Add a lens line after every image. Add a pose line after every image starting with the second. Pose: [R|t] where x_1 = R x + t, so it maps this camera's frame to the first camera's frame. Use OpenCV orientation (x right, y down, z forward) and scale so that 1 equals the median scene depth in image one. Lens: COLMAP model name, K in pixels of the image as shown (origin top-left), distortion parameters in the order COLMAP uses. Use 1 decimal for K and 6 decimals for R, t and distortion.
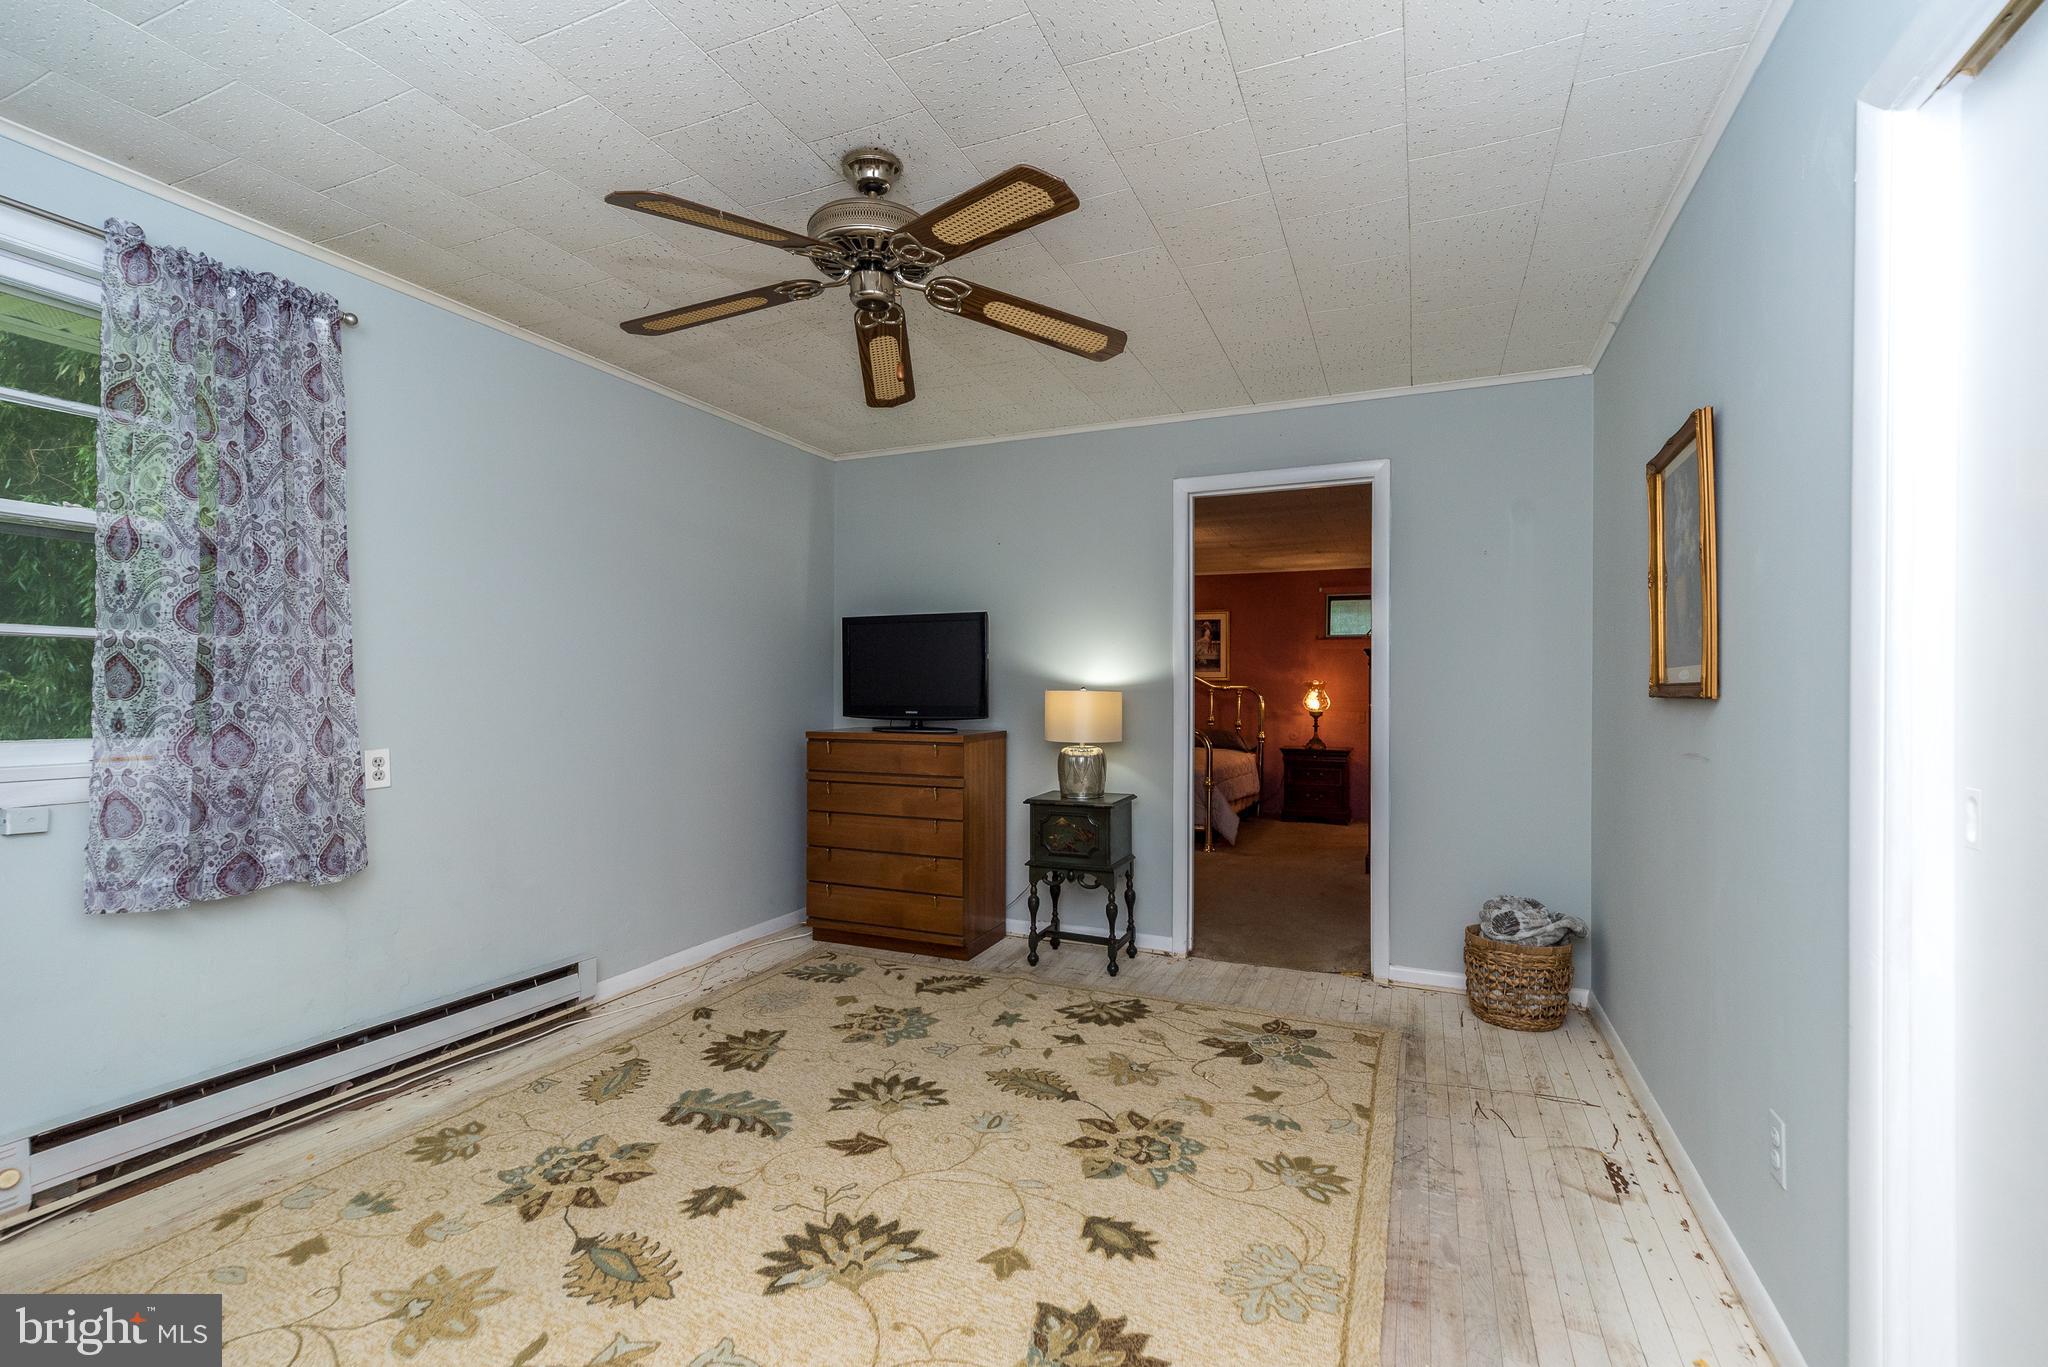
lens RADIAL K [[894.1, 0, 1020.7], [0, 894.1, 694.4], [0, 0, 1]] dist [0.003821, 0.000868]
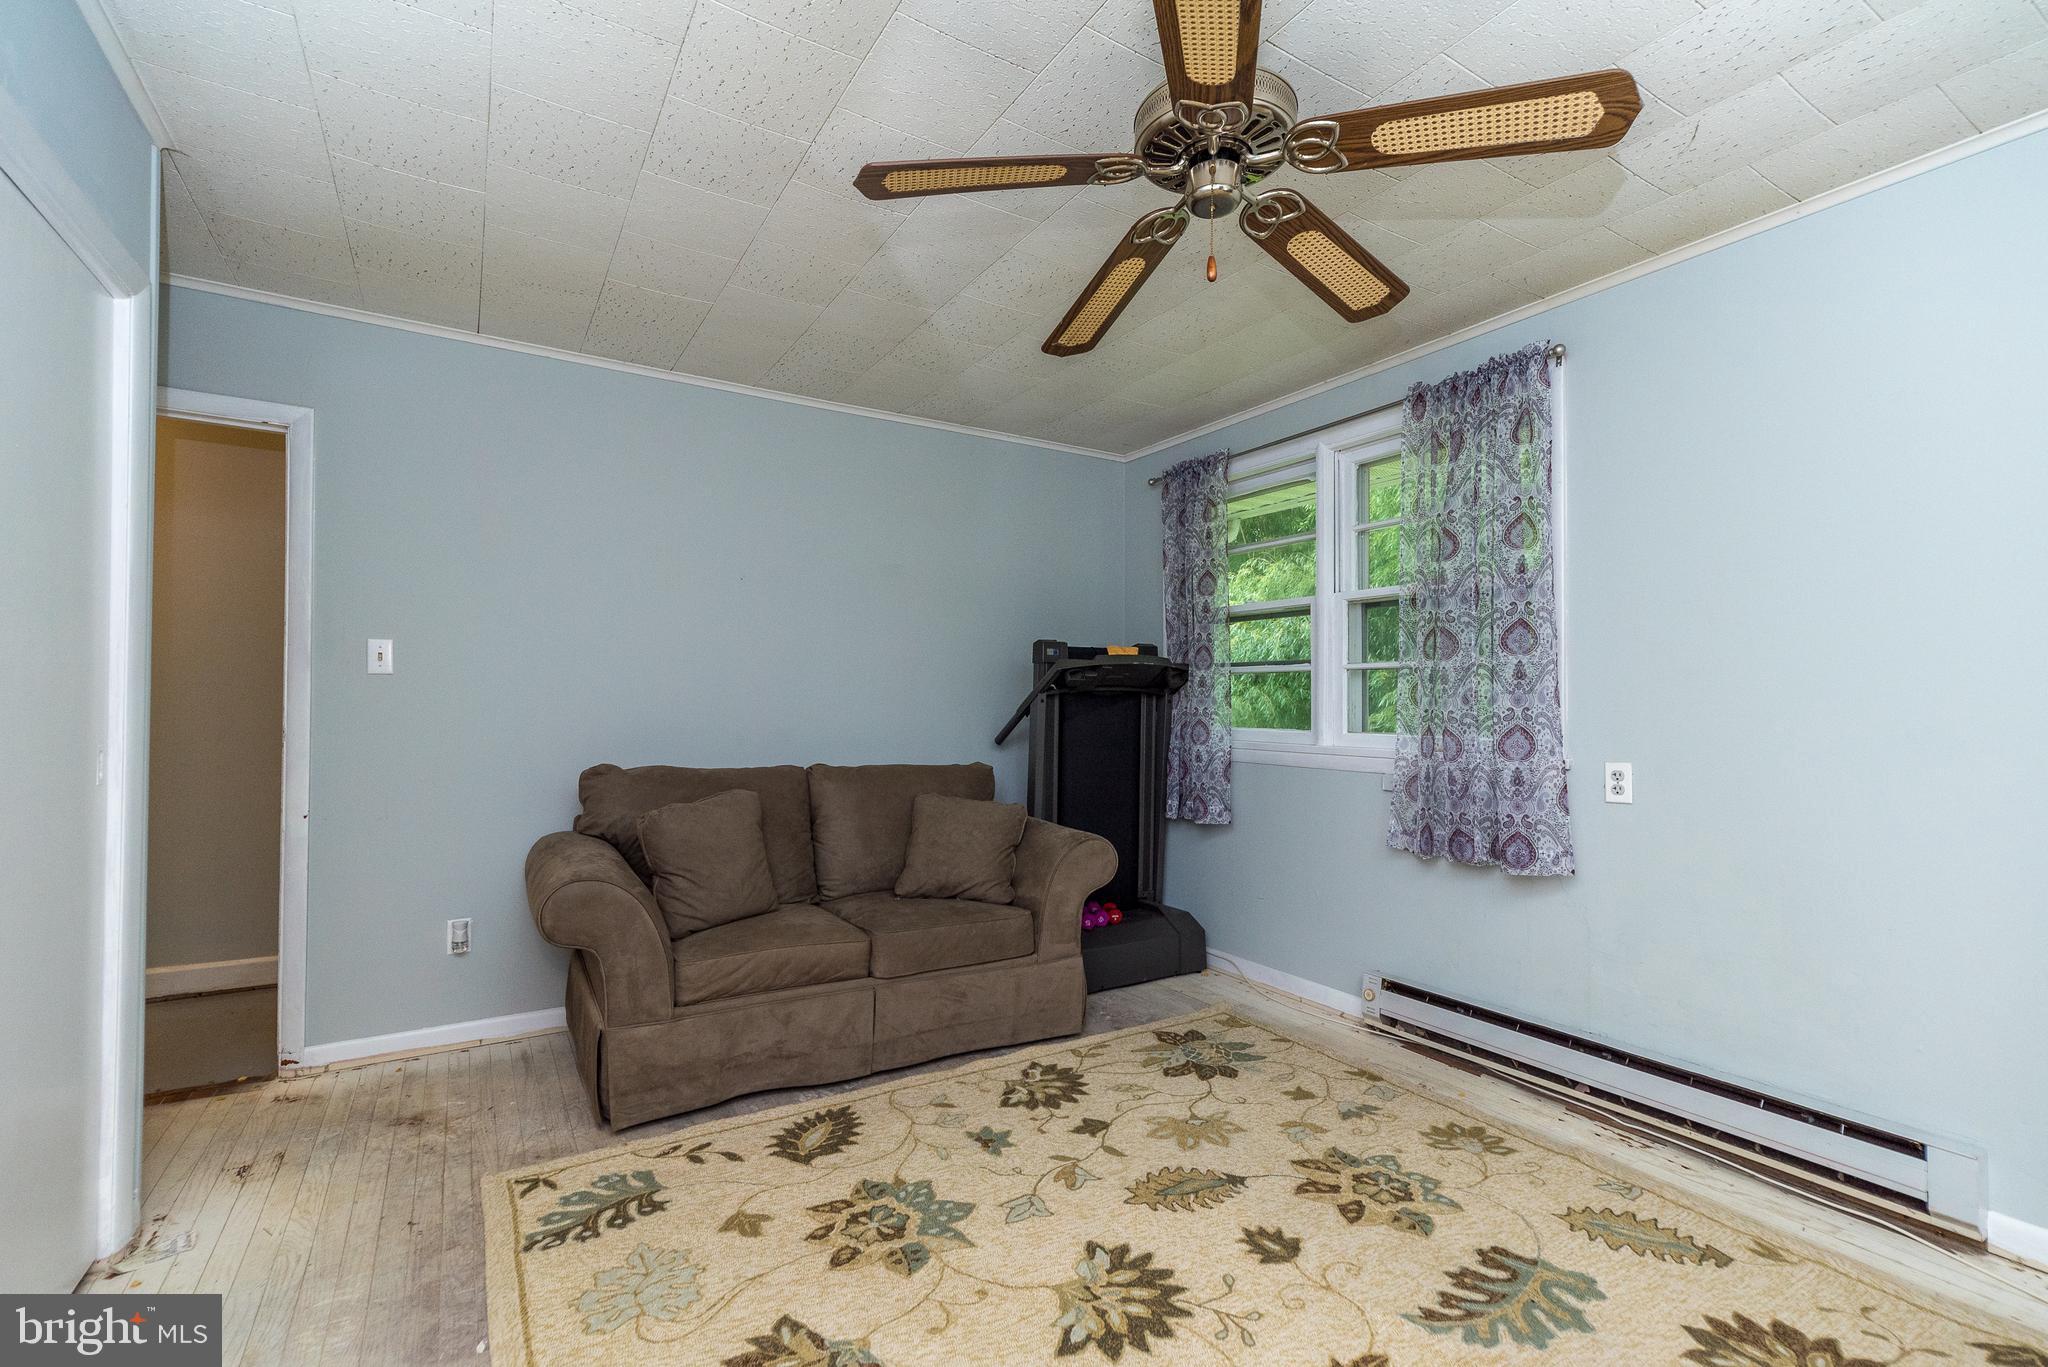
lens RADIAL K [[894.1, 0, 1020.7], [0, 894.1, 694.4], [0, 0, 1]] dist [0.003821, 0.000868]
pose [[-0.559463, -0.016382, -0.828693, 0.521531], [-0.011497, 0.999862, -0.012003, 0.007561], [0.828776, 0.002812, -0.559574, 1.171430]]
